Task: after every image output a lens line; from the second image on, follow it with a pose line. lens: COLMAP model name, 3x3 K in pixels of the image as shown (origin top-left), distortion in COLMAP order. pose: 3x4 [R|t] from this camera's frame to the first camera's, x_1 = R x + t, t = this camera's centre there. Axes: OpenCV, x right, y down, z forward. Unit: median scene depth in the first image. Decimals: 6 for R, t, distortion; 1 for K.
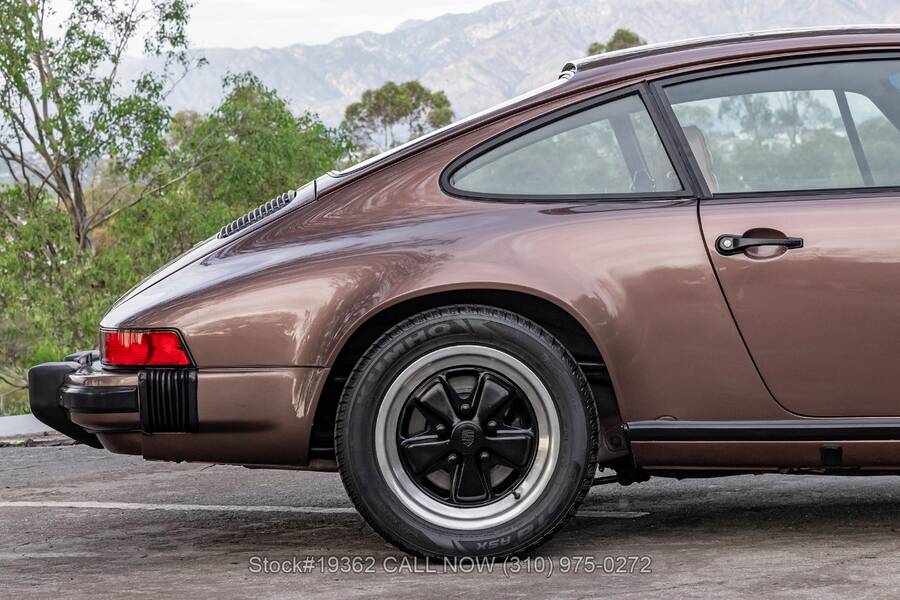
lens RADIAL K [[2297.9, 0, 450.0], [0, 2297.9, 300.0], [0, 0, 1]] dist [0.536863, 1.040357]
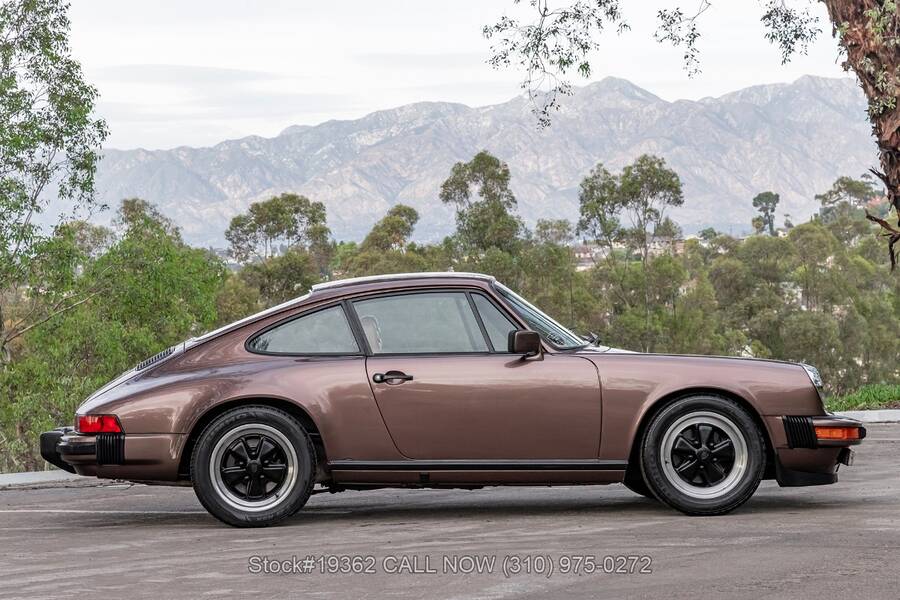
lens RADIAL K [[2588.5, 0, 428.5], [0, 2588.5, 303.6], [0, 0, 1]] dist [0.707944, 0.355658]
pose [[0.999446, 0.016524, 0.028885, 0.009624], [-0.015417, 0.999153, -0.038145, -0.000207], [-0.029491, 0.037679, 0.998855, -0.139675]]
